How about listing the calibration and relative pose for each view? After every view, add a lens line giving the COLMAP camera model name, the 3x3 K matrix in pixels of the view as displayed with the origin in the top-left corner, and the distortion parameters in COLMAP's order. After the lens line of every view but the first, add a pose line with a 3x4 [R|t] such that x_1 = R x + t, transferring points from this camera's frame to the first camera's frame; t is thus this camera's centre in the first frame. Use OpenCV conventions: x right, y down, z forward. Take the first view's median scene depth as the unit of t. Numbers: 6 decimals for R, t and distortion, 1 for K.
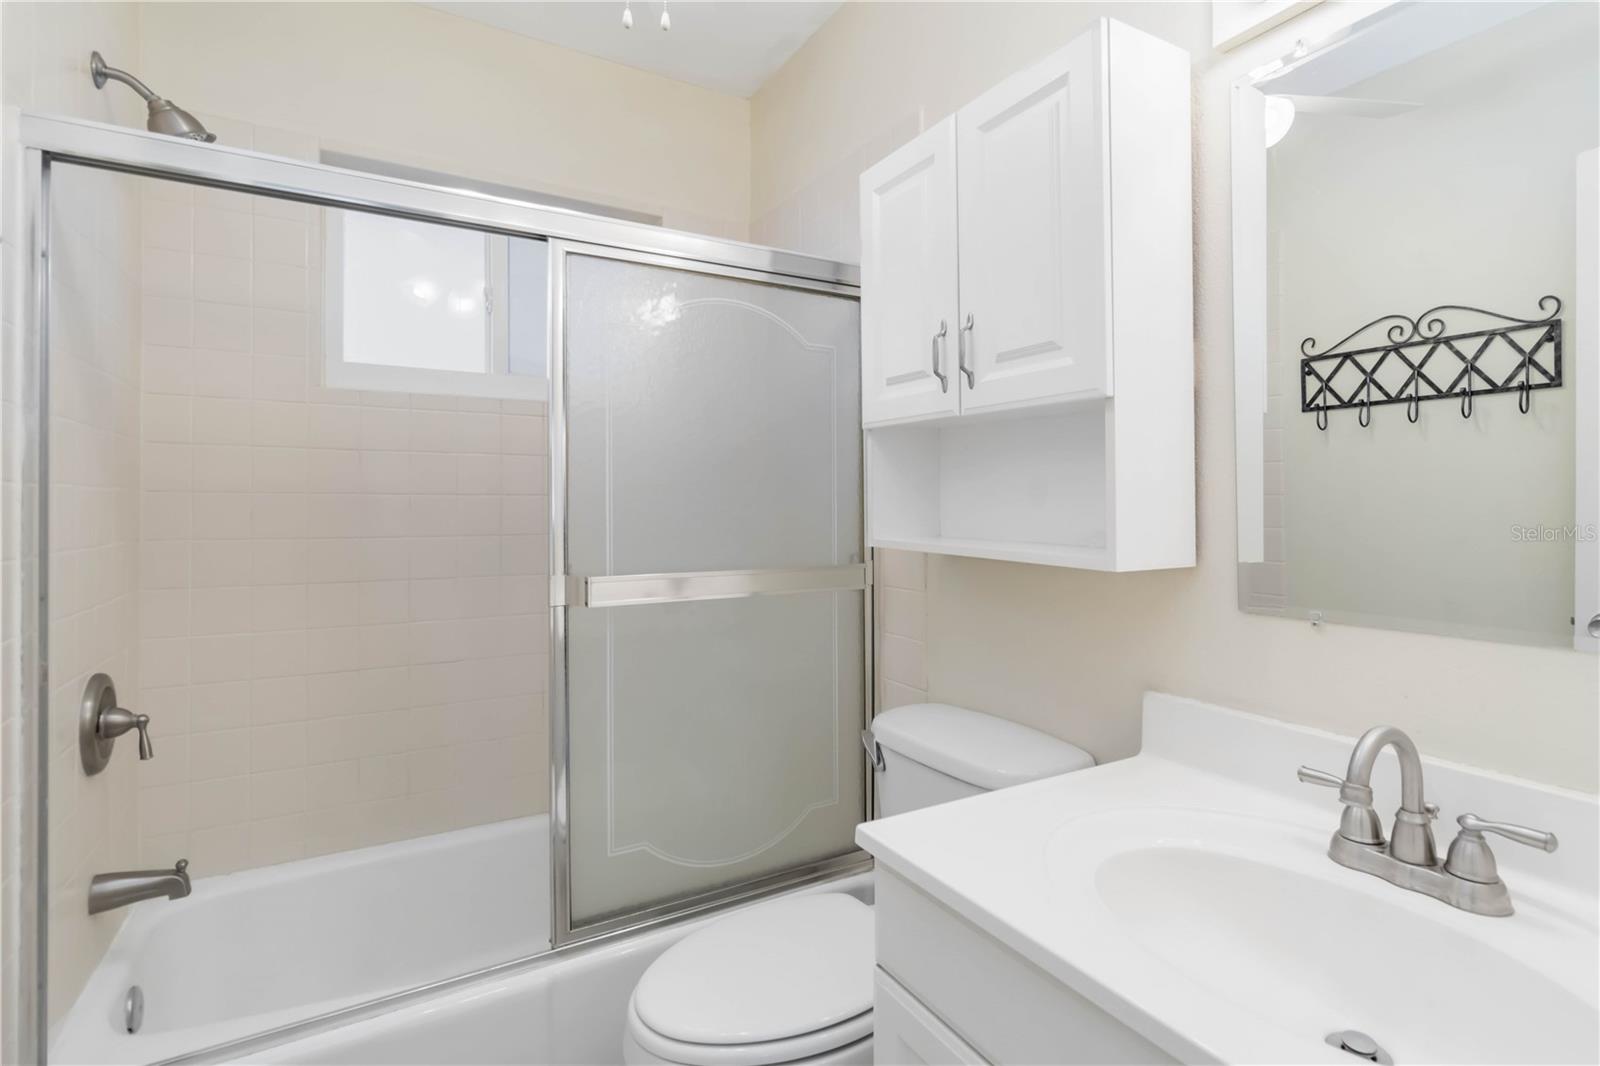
lens RADIAL K [[750.7, 0, 802.3], [0, 750.7, 510.4], [0, 0, 1]] dist [0.001072, 0.000492]
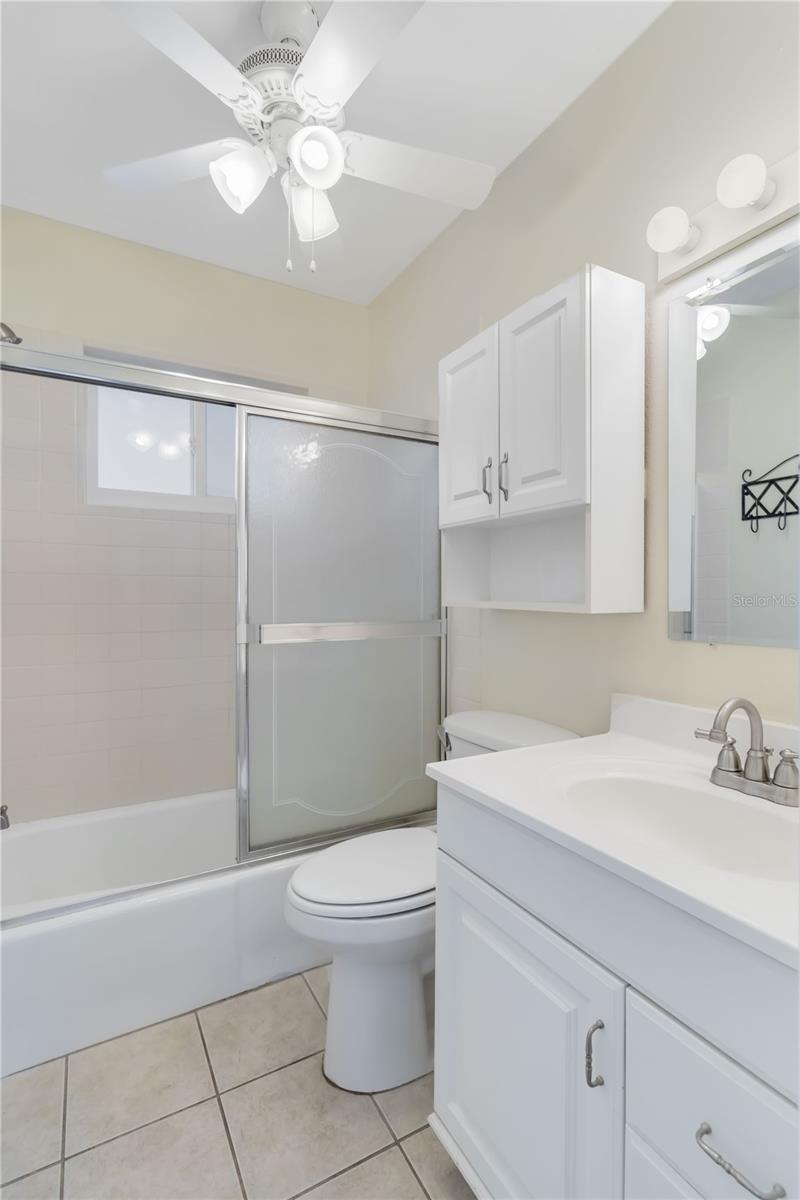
lens RADIAL K [[546.8, 0, 385.2], [0, 546.8, 614.1], [0, 0, 1]] dist [-0.000192, 0.000021]
pose [[0.999099, 0.008638, -0.041548, 0.018149], [-0.007625, 0.999671, 0.024480, 0.037706], [0.041746, -0.024141, 0.998837, -0.120667]]
